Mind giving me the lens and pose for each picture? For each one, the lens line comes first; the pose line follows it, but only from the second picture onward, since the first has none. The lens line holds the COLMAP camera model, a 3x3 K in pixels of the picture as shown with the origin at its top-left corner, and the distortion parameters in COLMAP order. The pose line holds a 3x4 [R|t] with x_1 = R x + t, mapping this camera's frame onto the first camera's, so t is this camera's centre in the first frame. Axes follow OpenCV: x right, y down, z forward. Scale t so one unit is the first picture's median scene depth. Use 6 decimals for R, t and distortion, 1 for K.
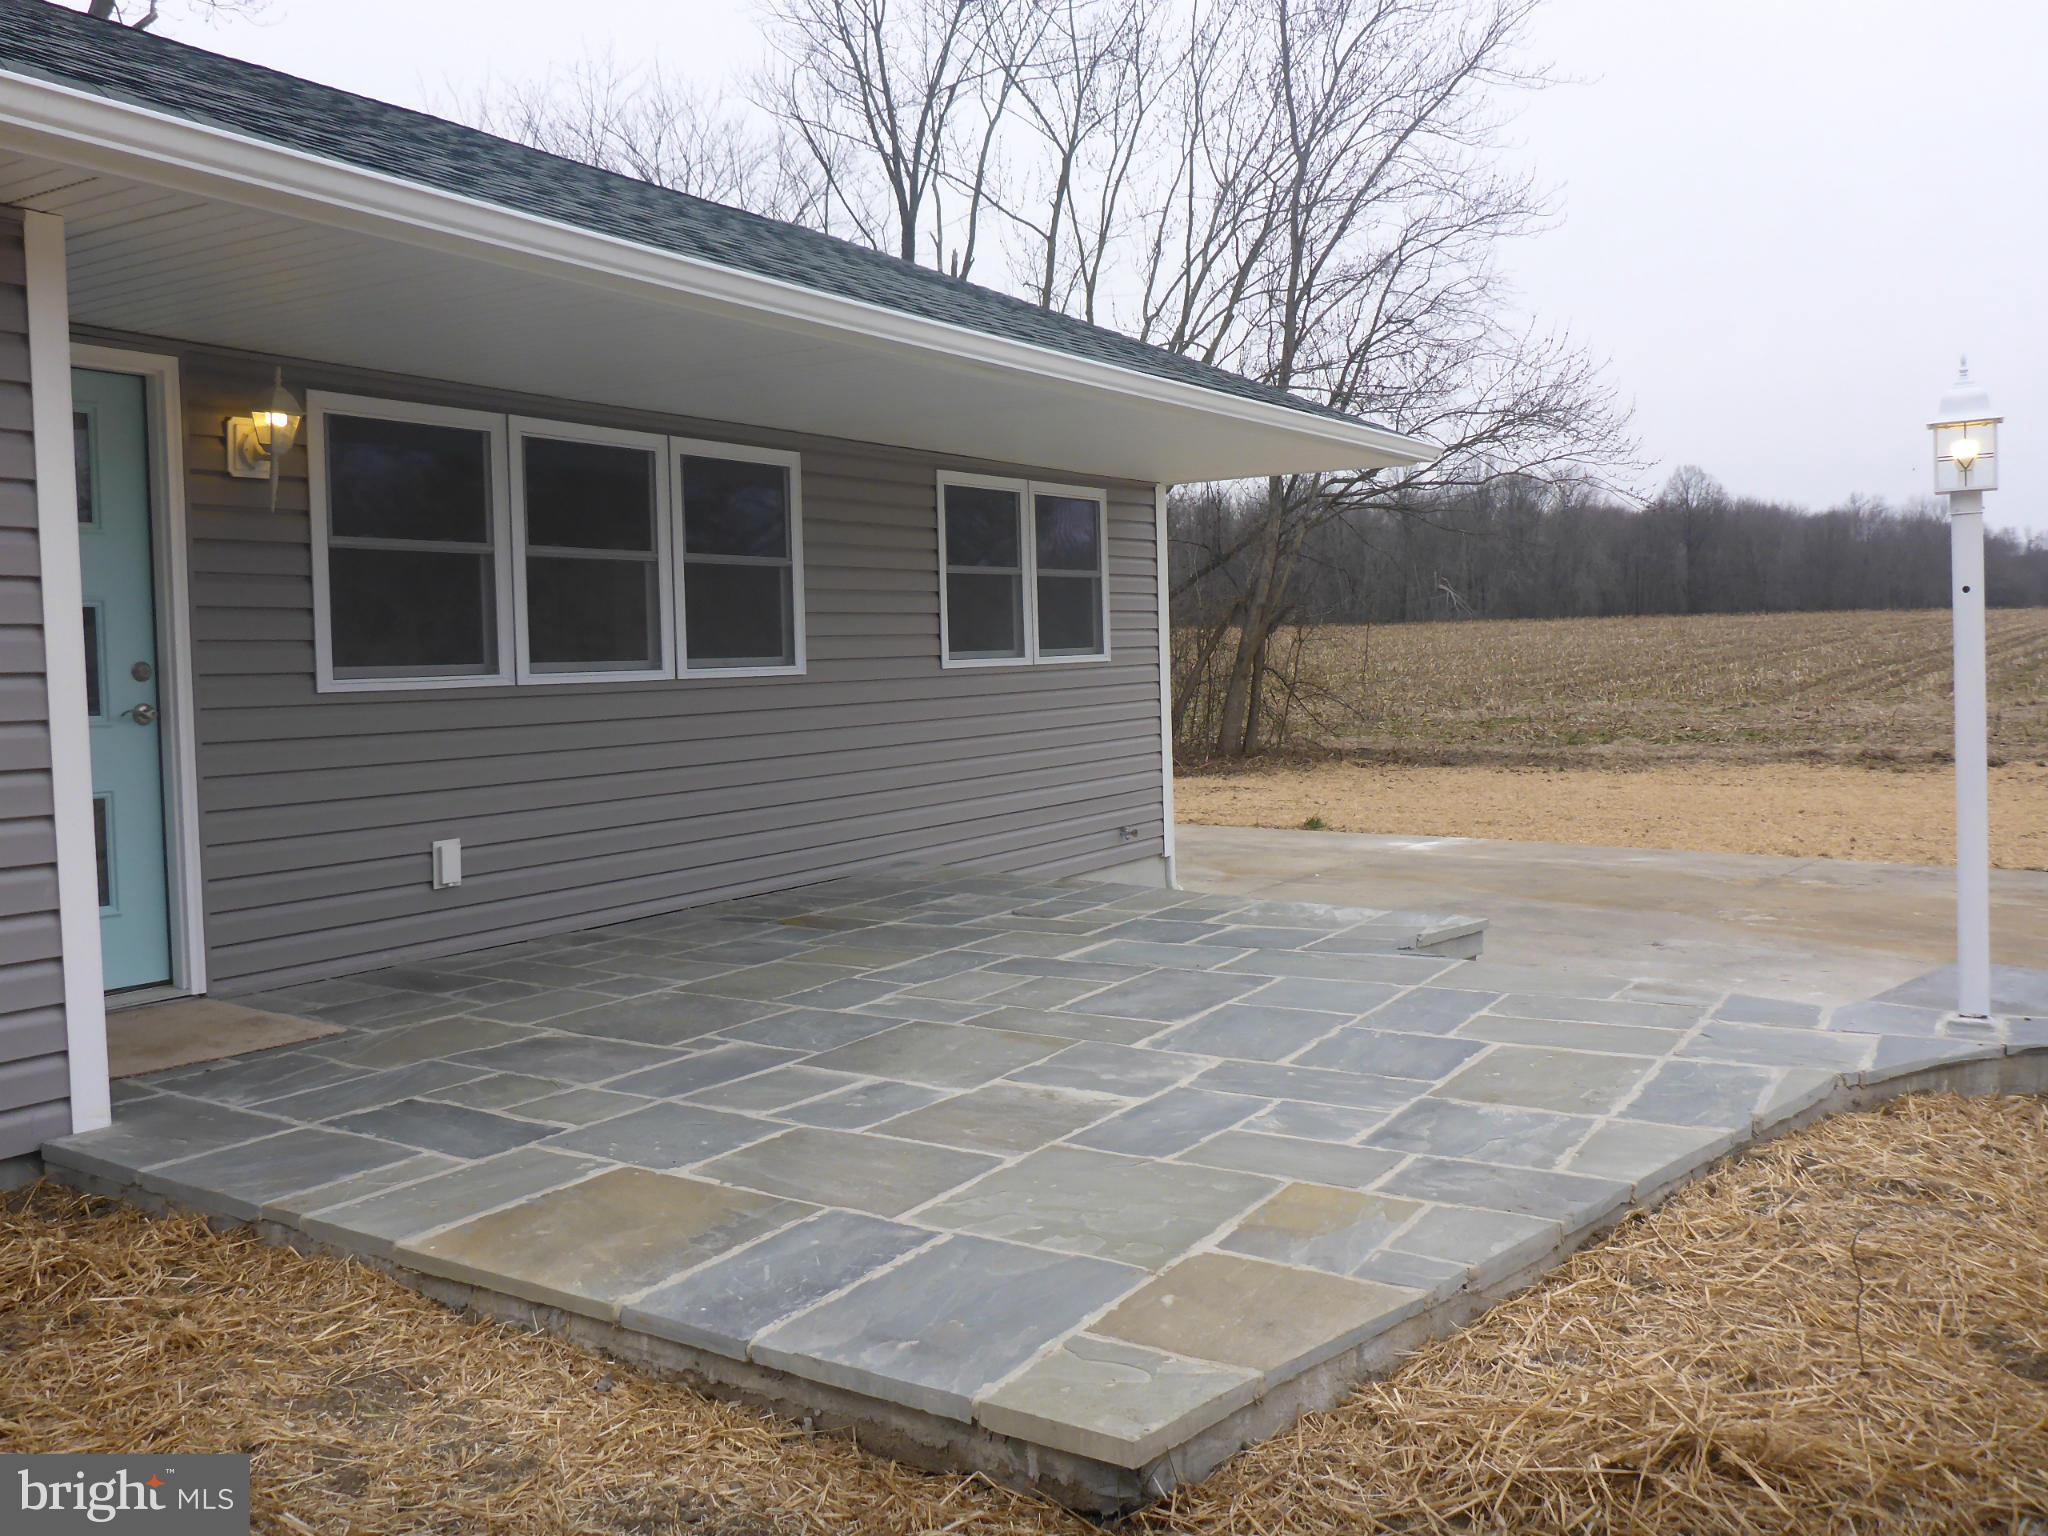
lens RADIAL K [[1713.3, 0, 1017.1], [0, 1713.3, 755.0], [0, 0, 1]] dist [-0.042048, 0.008301]
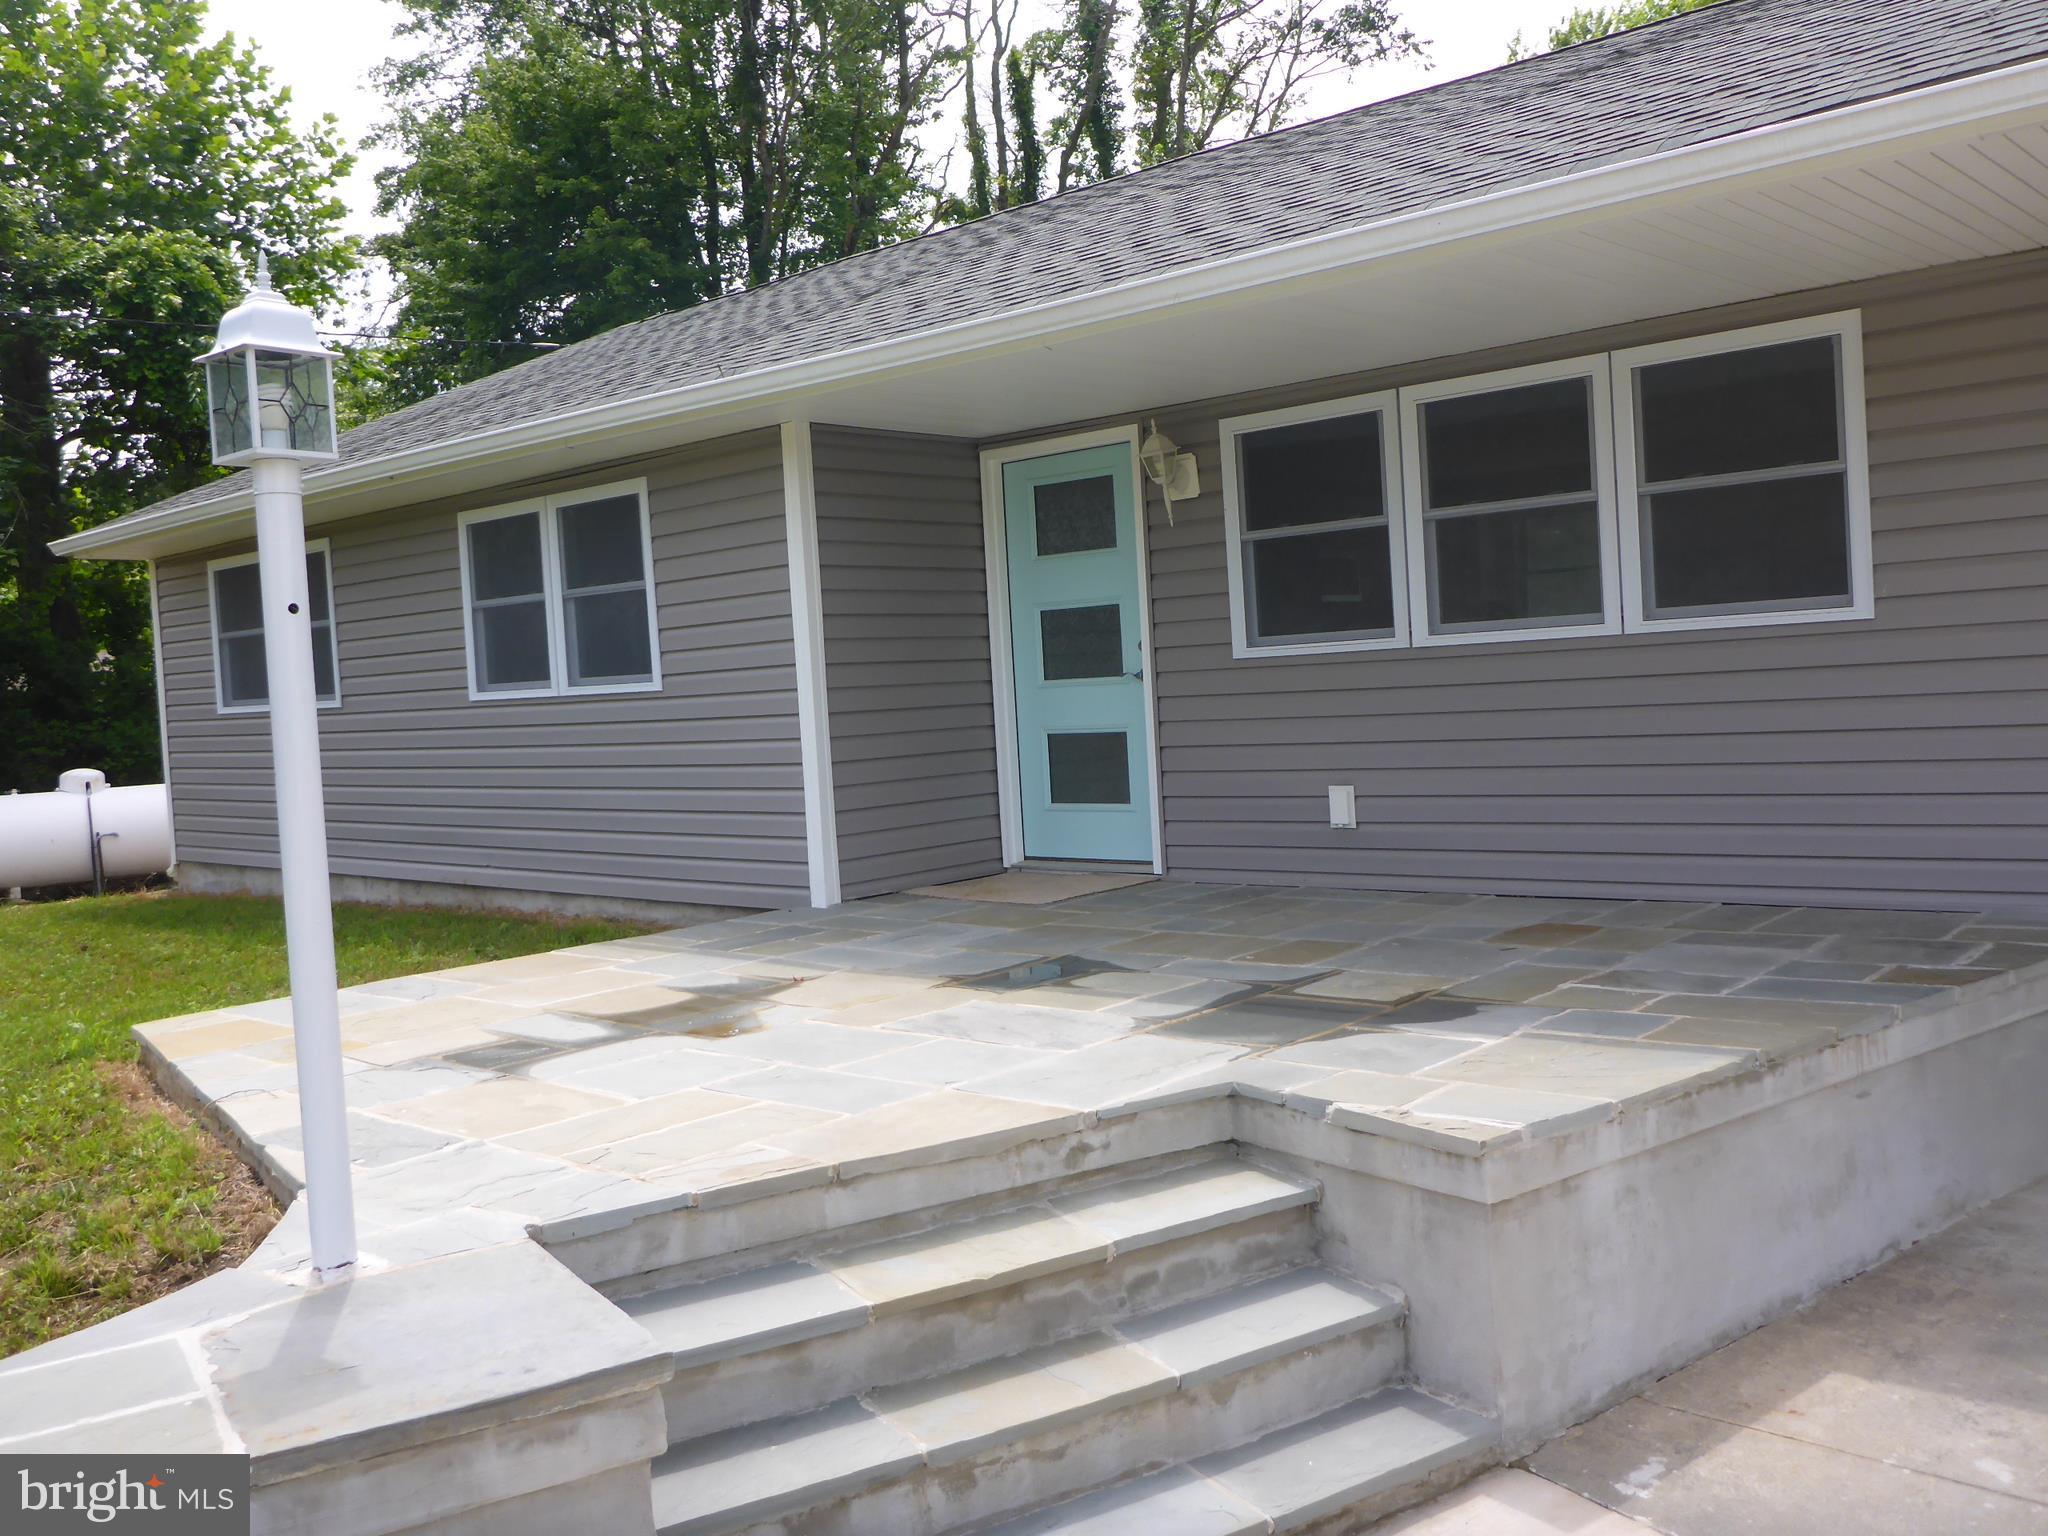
lens RADIAL K [[1713.3, 0, 1009.8], [0, 1713.3, 734.0], [0, 0, 1]] dist [-0.042048, 0.008301]
pose [[-0.149009, 0.073301, -0.986115, 0.707633], [0.010083, 0.997309, 0.072610, -0.060499], [0.988784, 0.000876, -0.149347, 0.831859]]
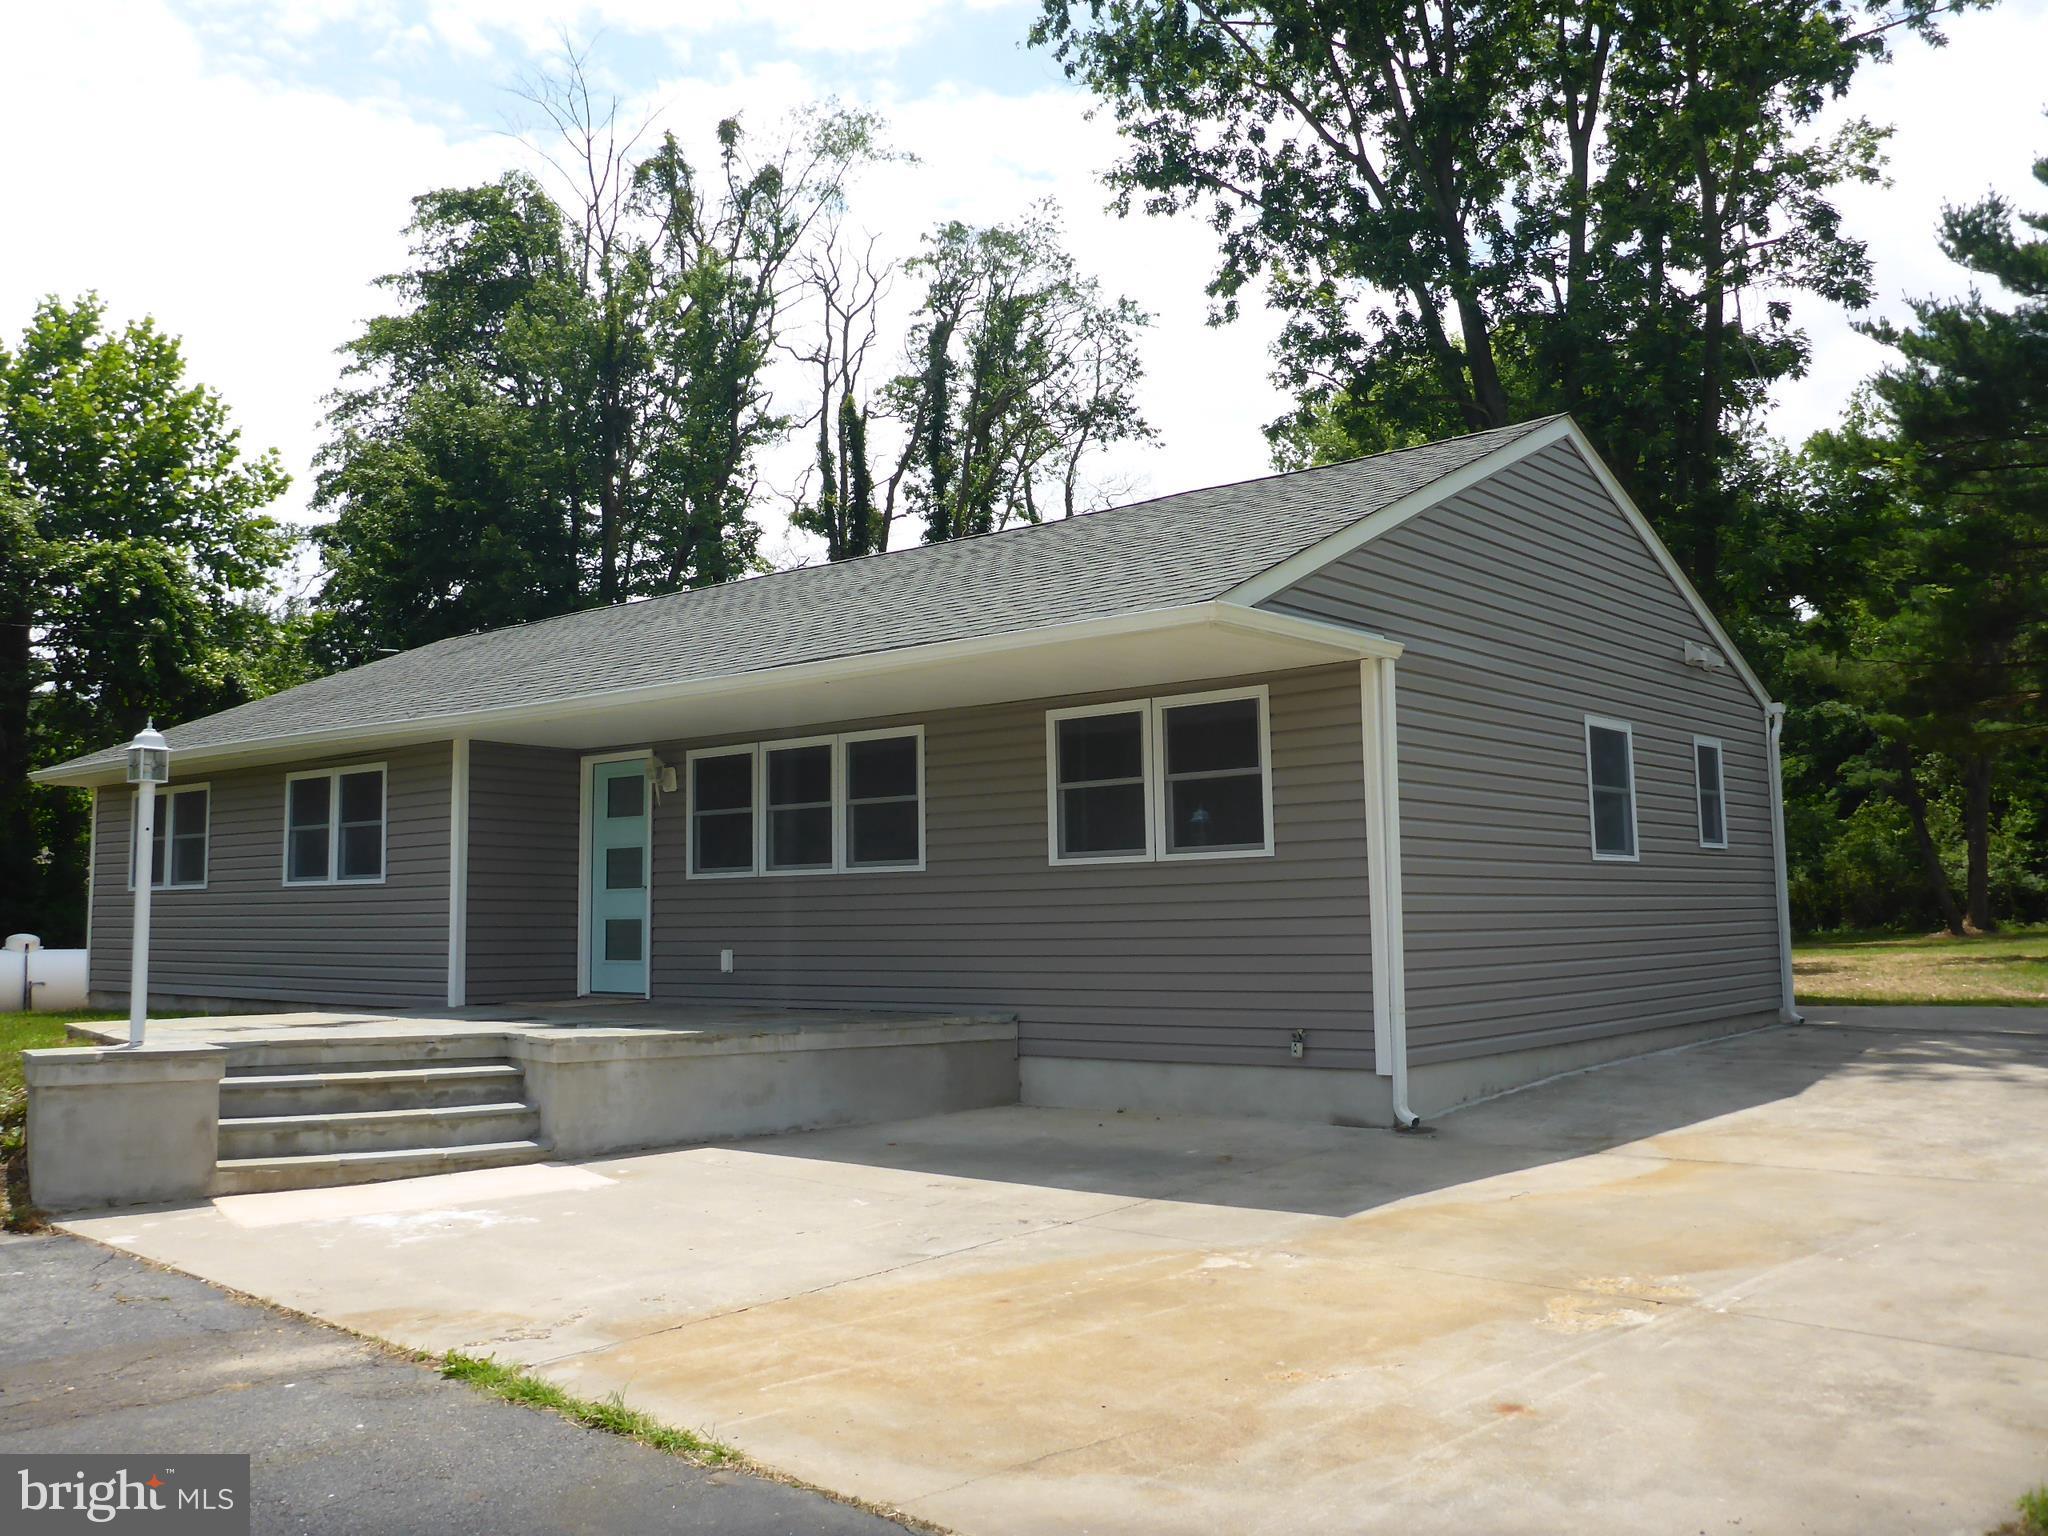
lens RADIAL K [[1713.3, 0, 1023.9], [0, 1713.3, 742.1], [0, 0, 1]] dist [-0.042048, 0.008301]
pose [[-0.109901, -0.072155, -0.991320, 1.517578], [-0.038853, 0.996911, -0.068255, -0.066985], [0.993183, 0.031015, -0.112365, 1.391738]]
